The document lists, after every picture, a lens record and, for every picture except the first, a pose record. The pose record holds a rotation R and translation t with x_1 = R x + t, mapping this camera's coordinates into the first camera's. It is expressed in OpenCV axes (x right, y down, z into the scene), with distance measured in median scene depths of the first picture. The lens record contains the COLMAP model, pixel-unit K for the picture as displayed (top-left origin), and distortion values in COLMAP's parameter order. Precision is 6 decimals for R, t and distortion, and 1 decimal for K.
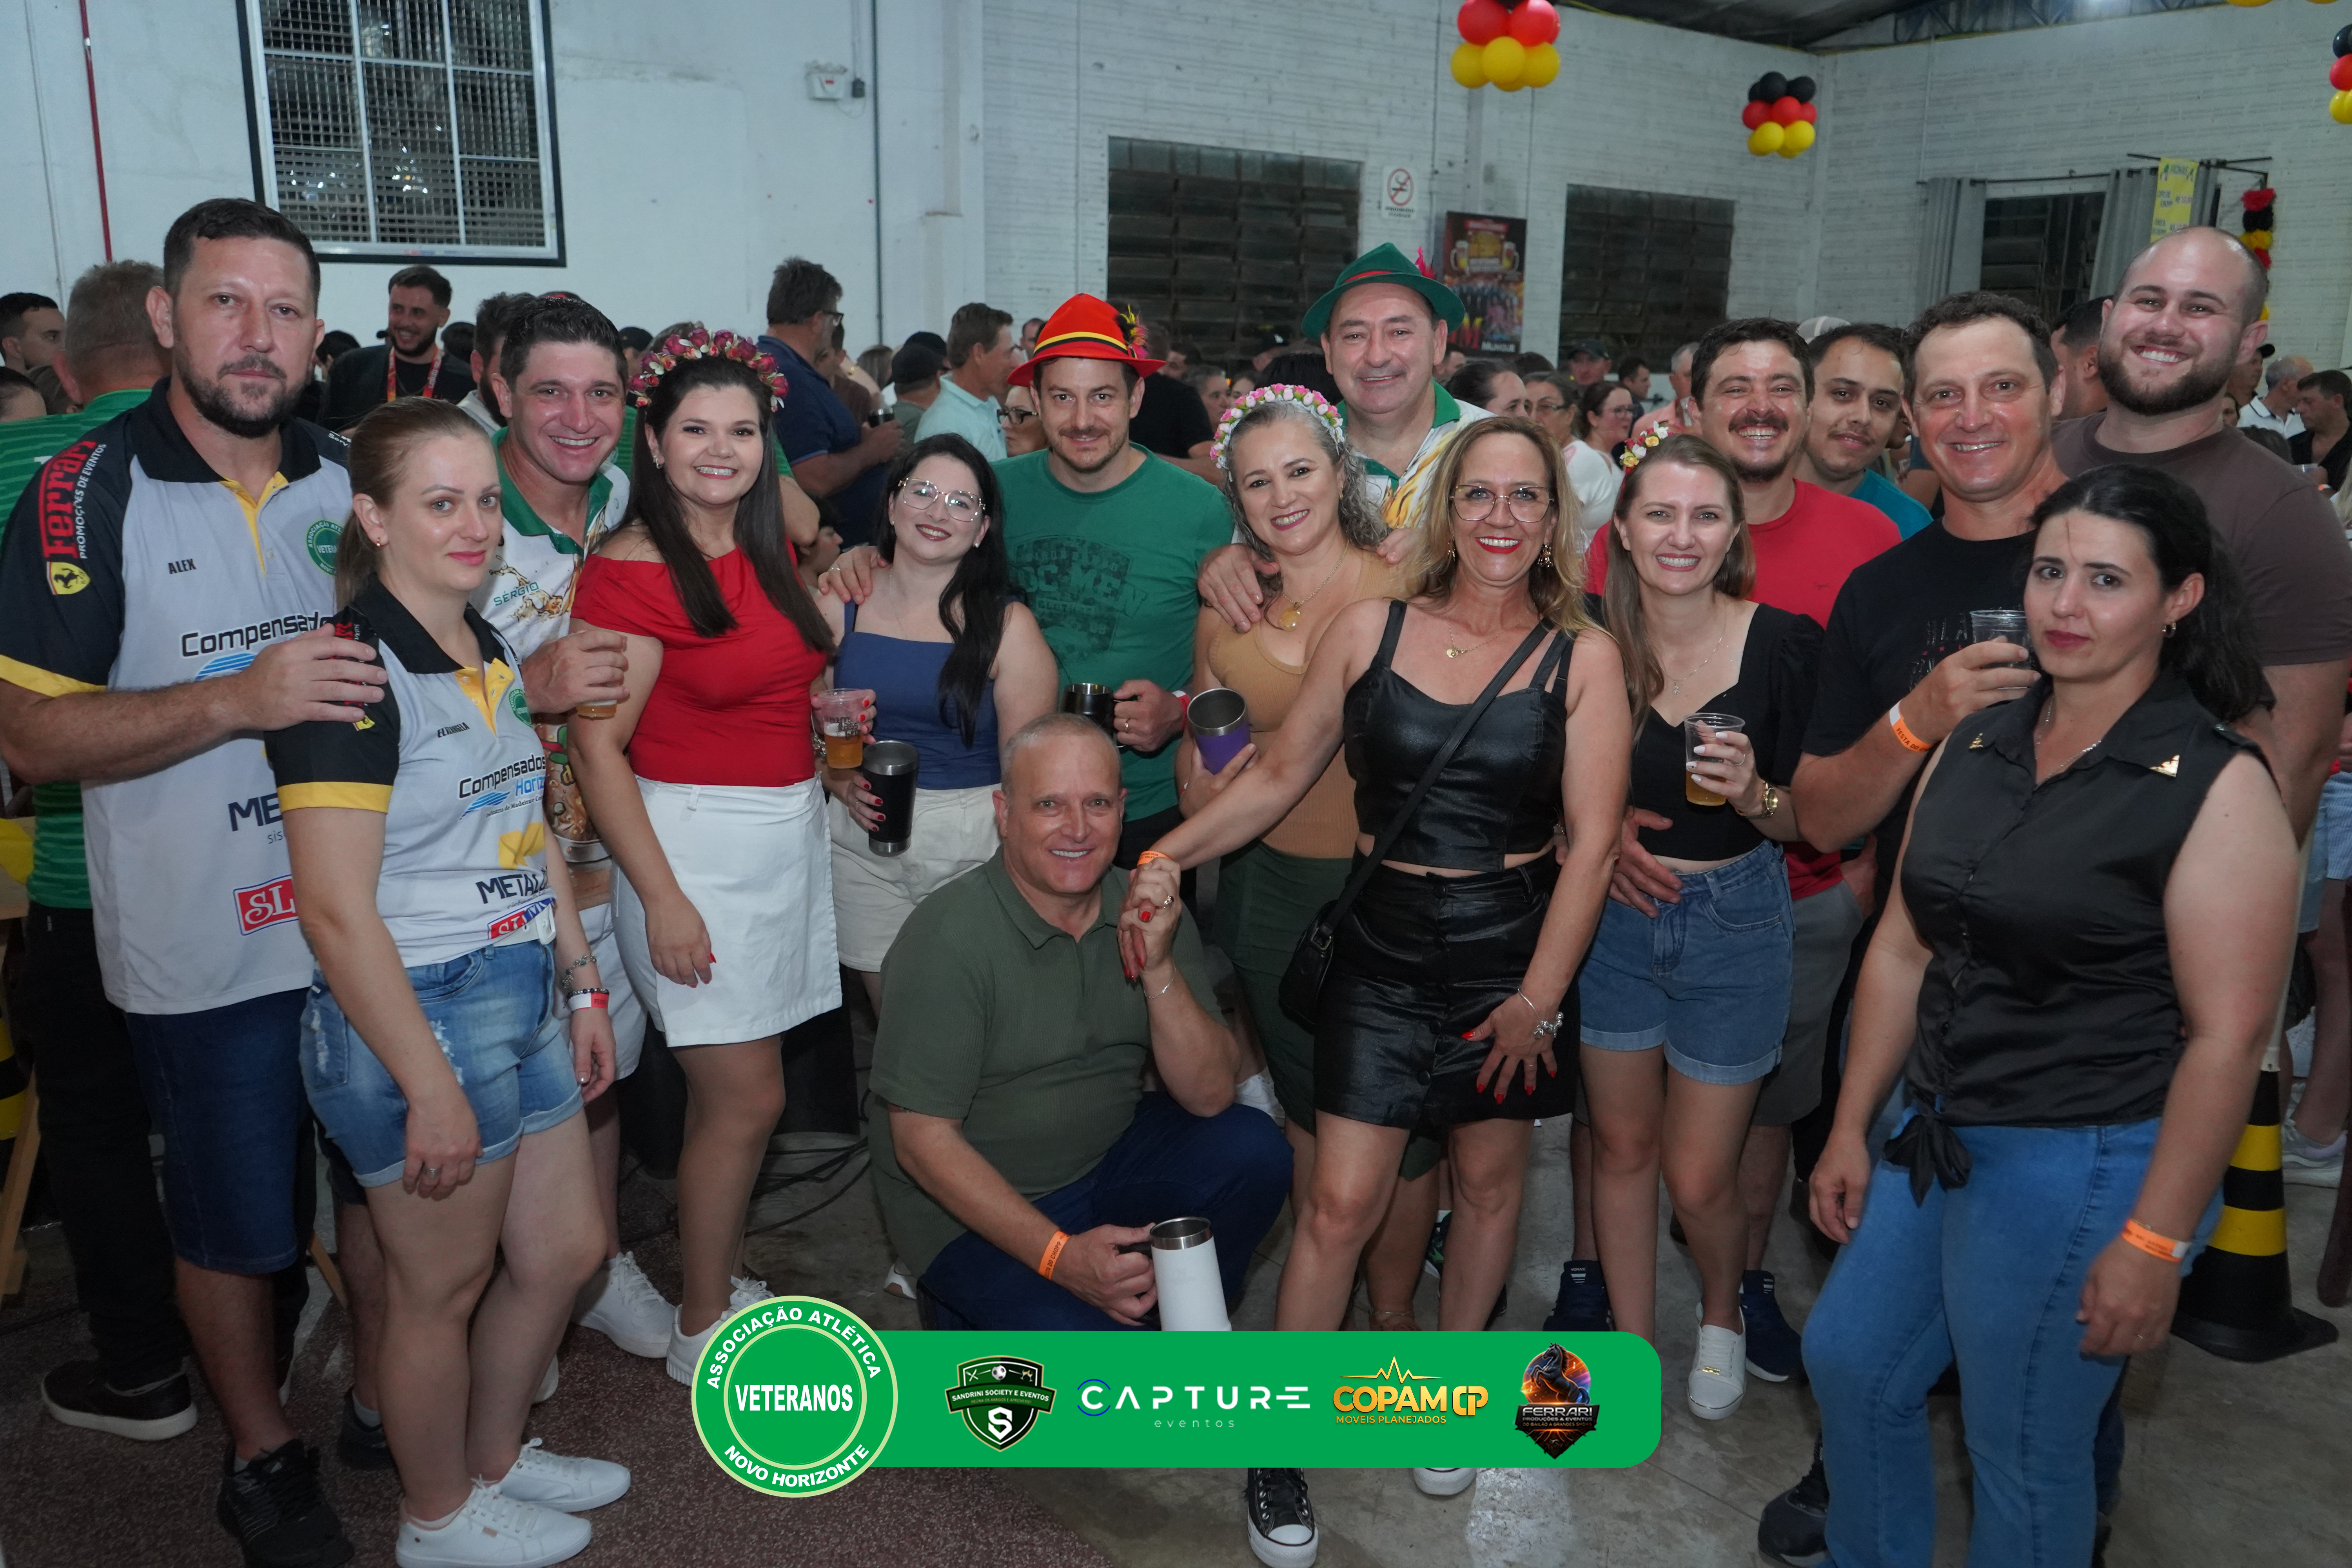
lens RADIAL K [[1960.2, 0, 1175.7], [0, 1960.2, 782.4], [0, 0, 1]] dist [-0.008263, 0.020098]
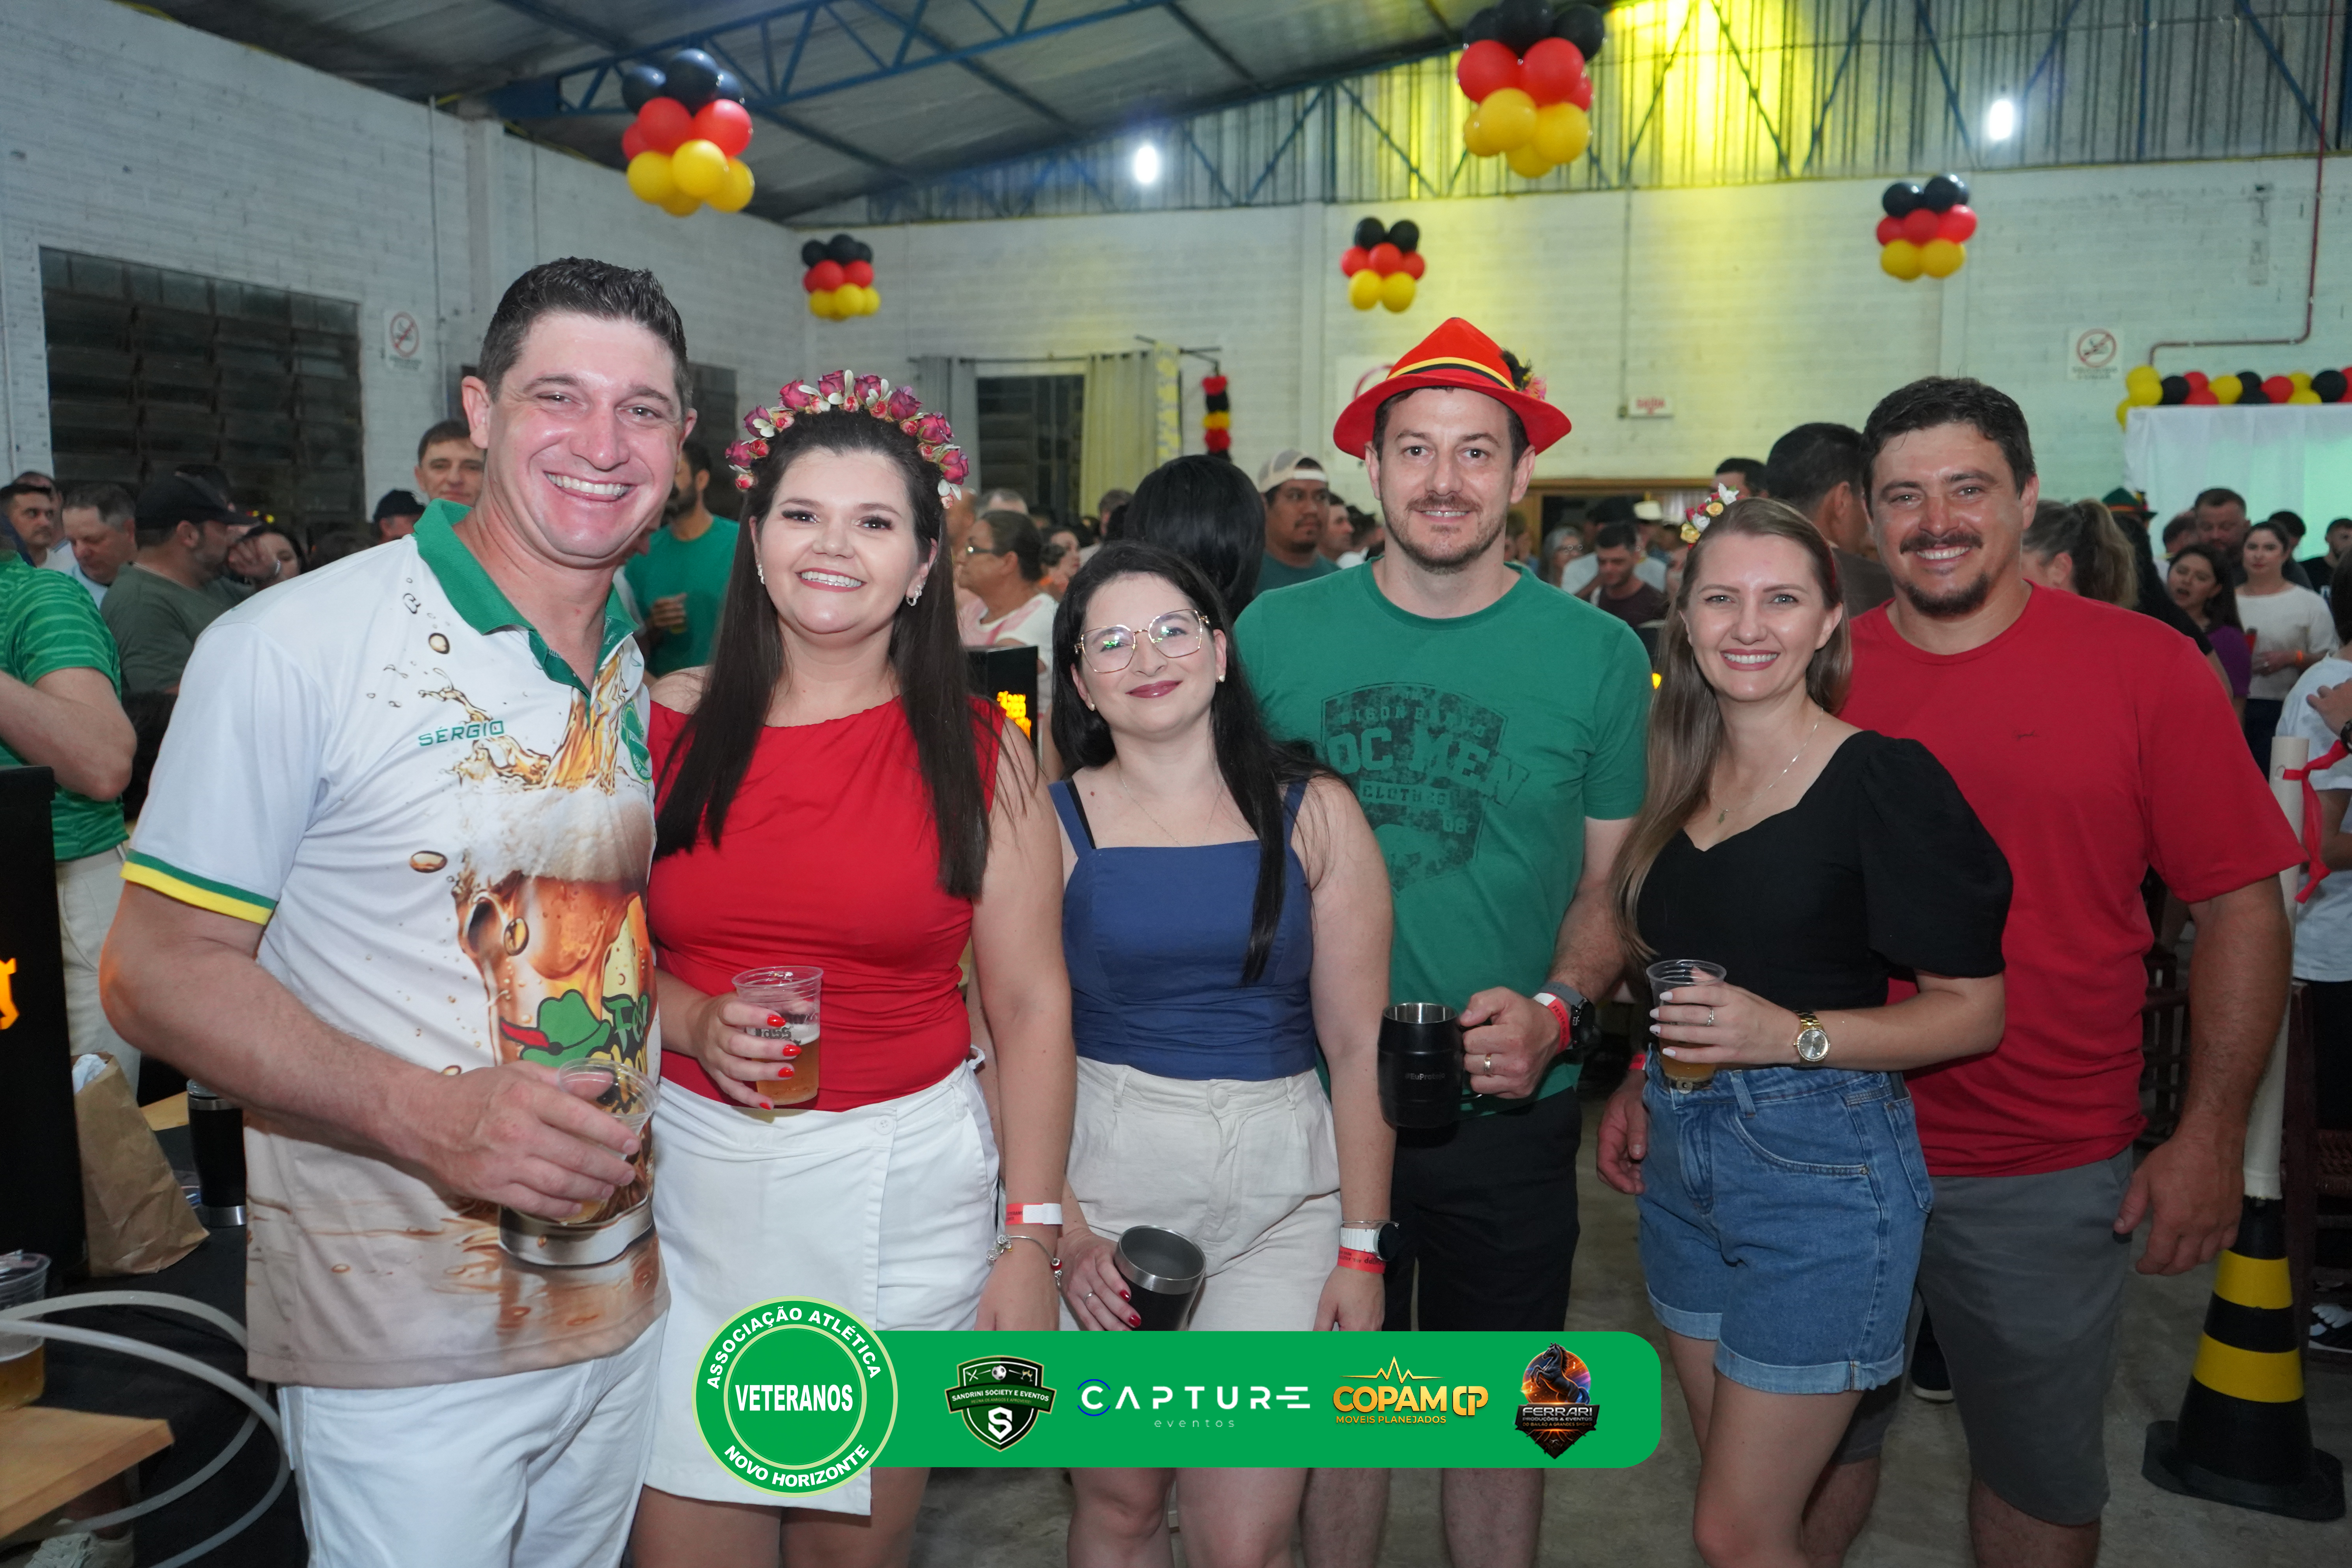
lens RADIAL K [[1960.2, 0, 1177.7], [0, 1960.2, 788.3], [0, 0, 1]] dist [-0.008263, 0.020098]
pose [[0.828761, -0.077939, 0.554149, -0.101823], [0.129249, 0.990138, -0.054041, -0.016358], [-0.544473, 0.116410, 0.830661, 0.128360]]
